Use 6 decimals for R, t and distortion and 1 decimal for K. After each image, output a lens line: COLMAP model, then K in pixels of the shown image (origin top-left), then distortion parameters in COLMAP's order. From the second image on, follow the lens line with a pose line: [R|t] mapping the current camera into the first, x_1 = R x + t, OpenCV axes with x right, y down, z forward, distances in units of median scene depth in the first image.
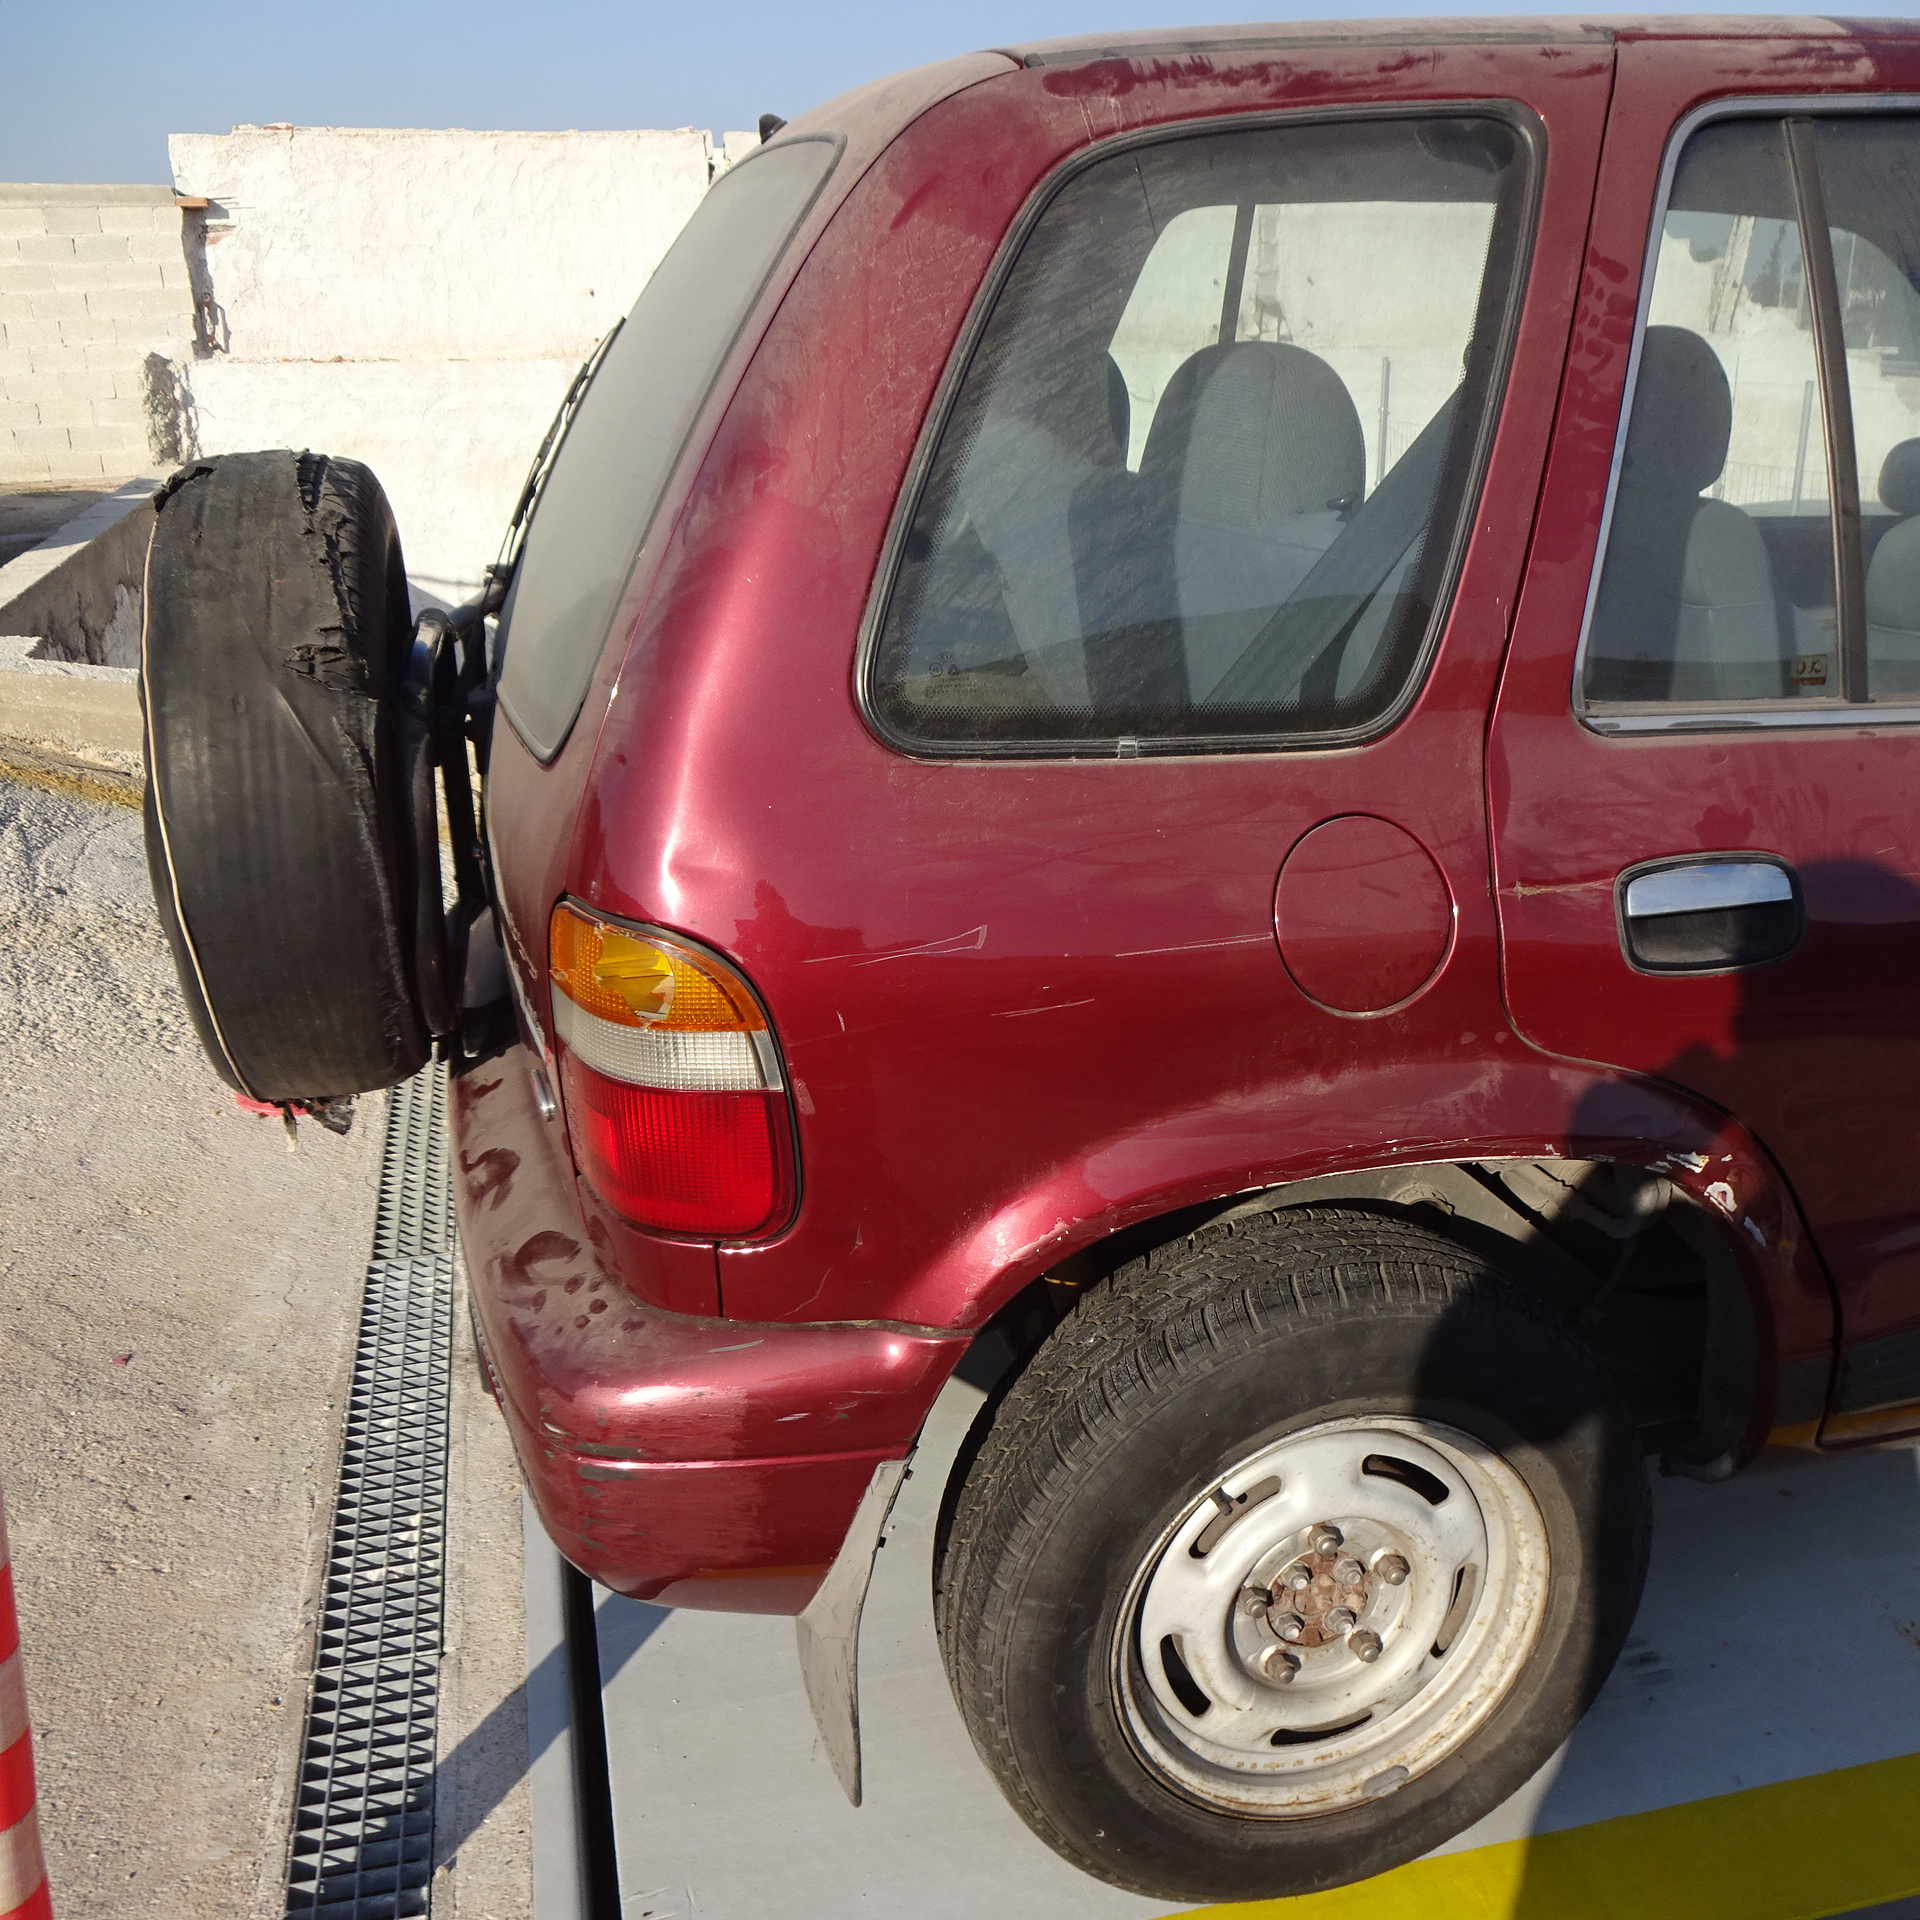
lens RADIAL K [[1927.8, 0, 960.0], [0, 1927.8, 960.0], [0, 0, 1]] dist [-0.005869, 0.002303]
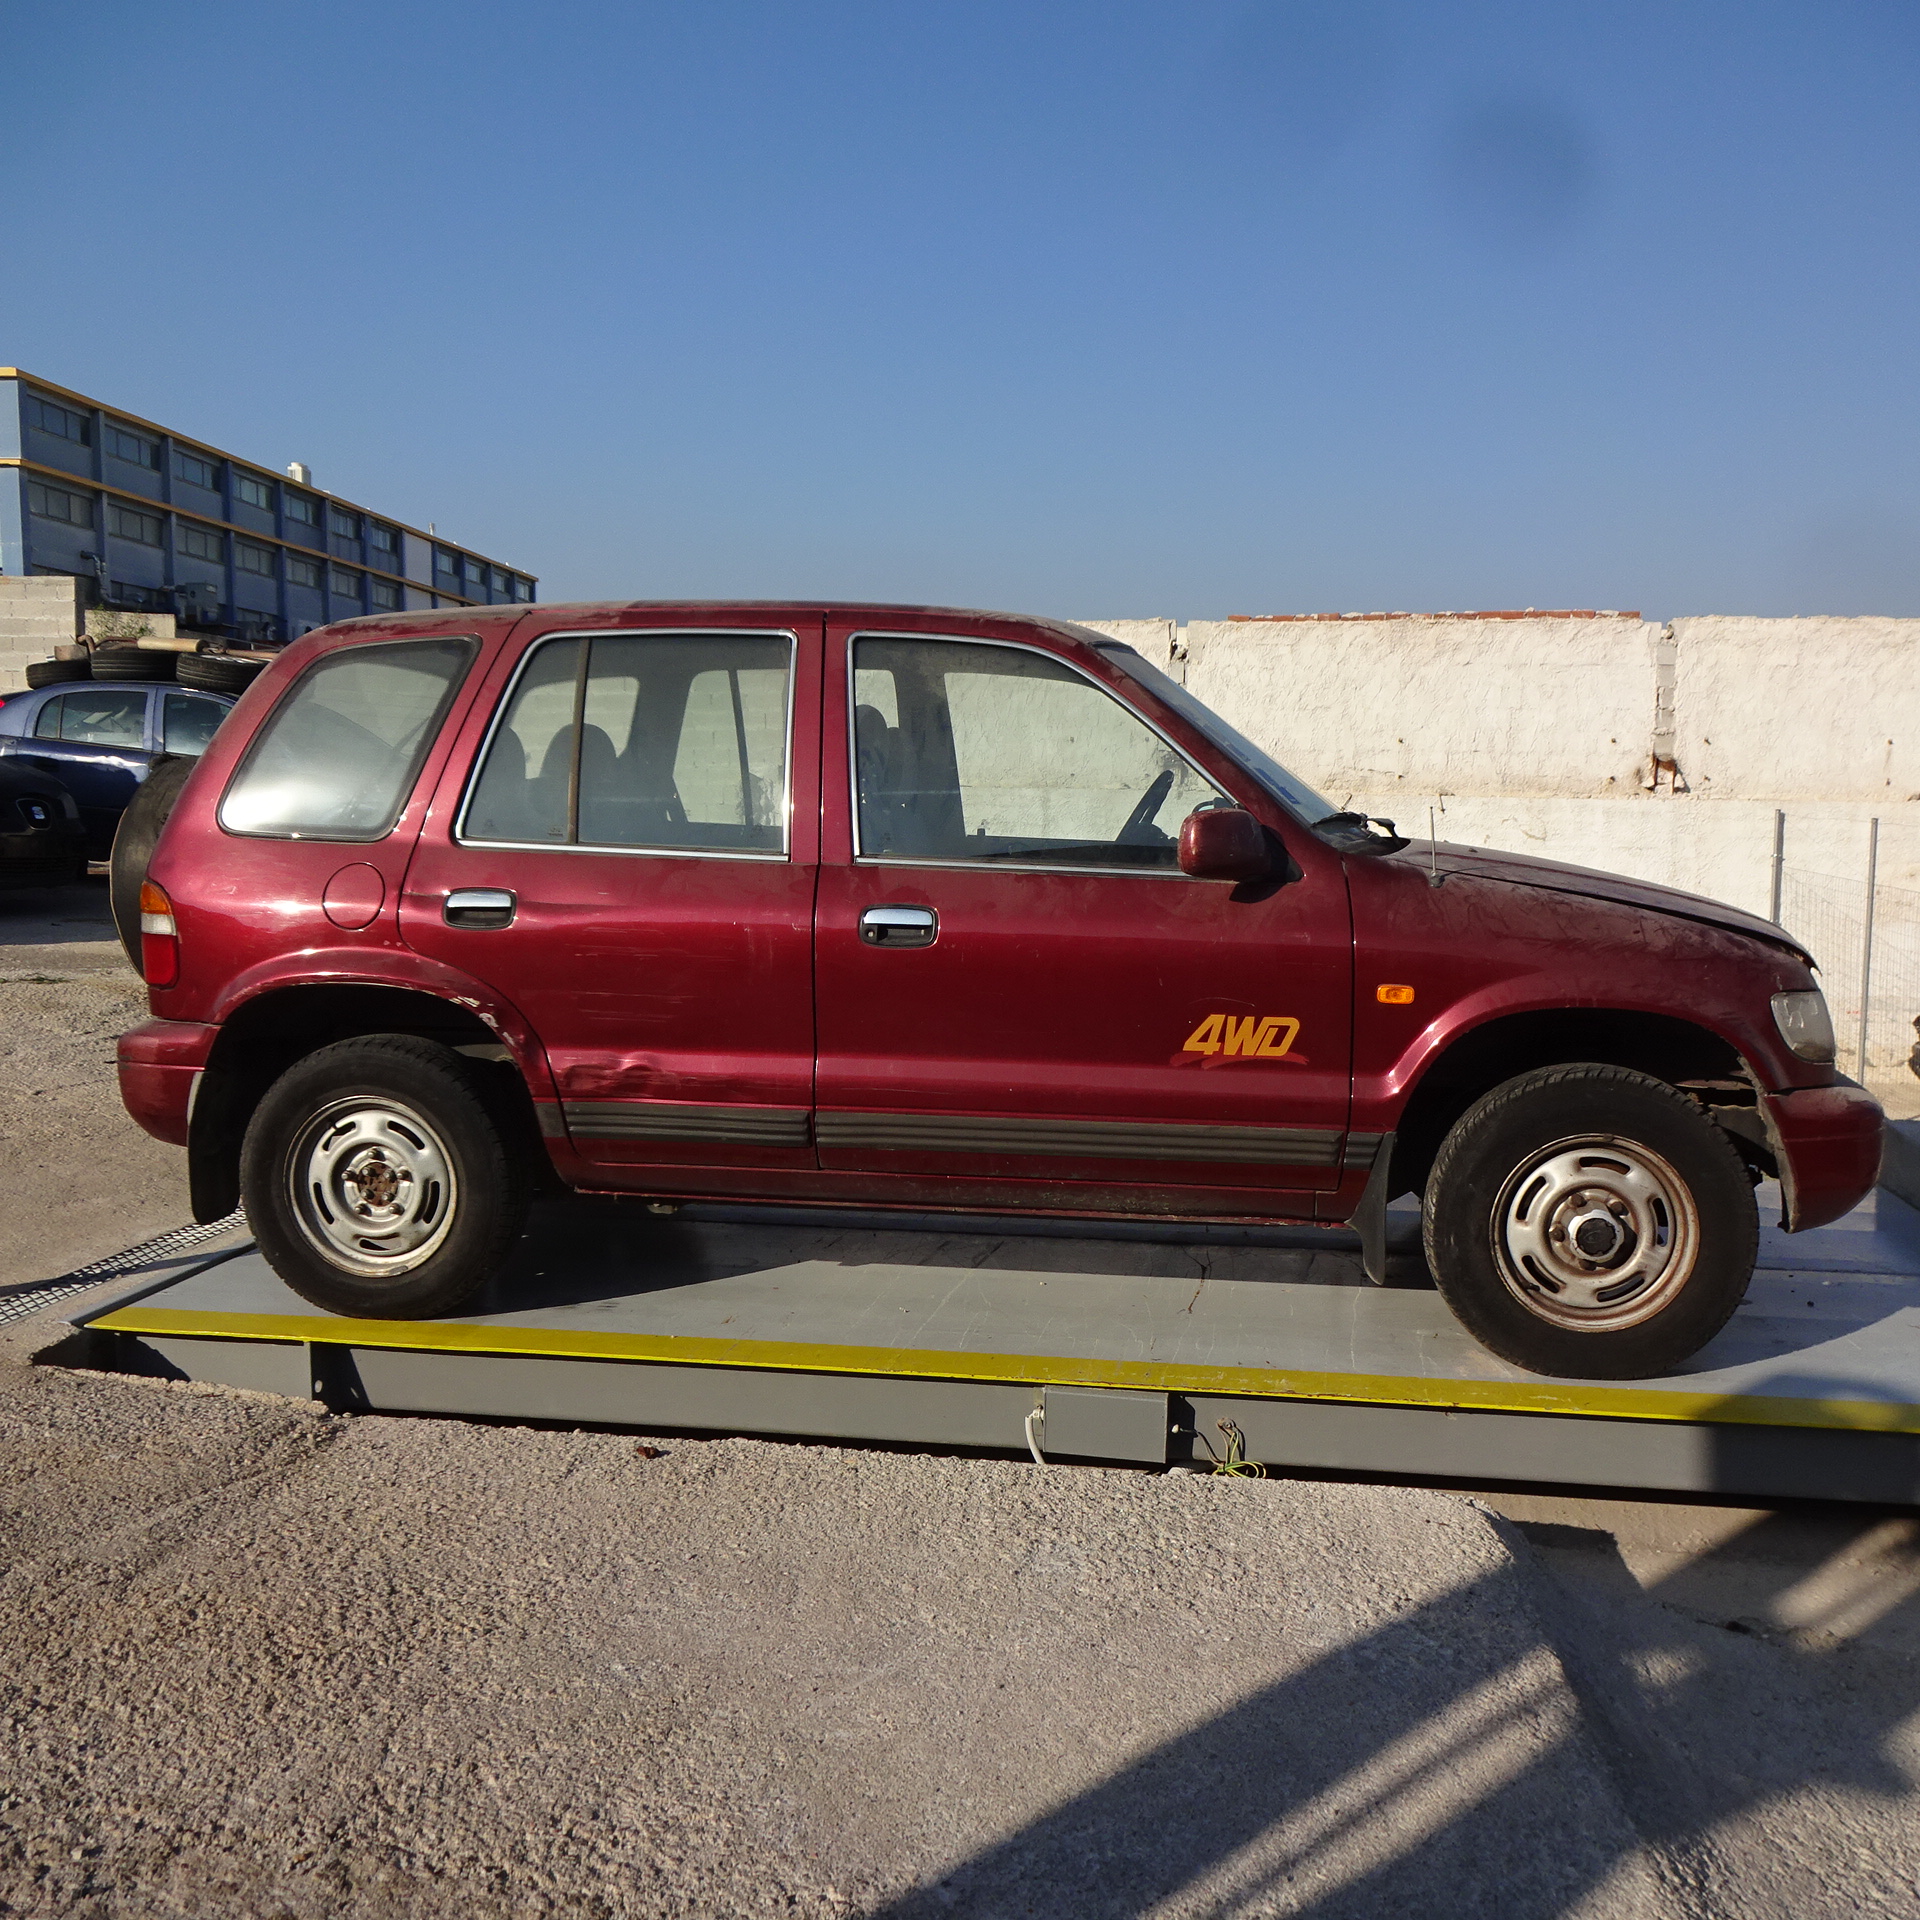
lens RADIAL K [[1927.8, 0, 960.0], [0, 1927.8, 960.0], [0, 0, 1]] dist [-0.005869, 0.002303]
pose [[0.915824, 0.062241, -0.396728, 1.528752], [-0.150569, 0.969067, -0.195547, 0.348609], [0.372285, 0.238822, 0.896866, -0.859722]]
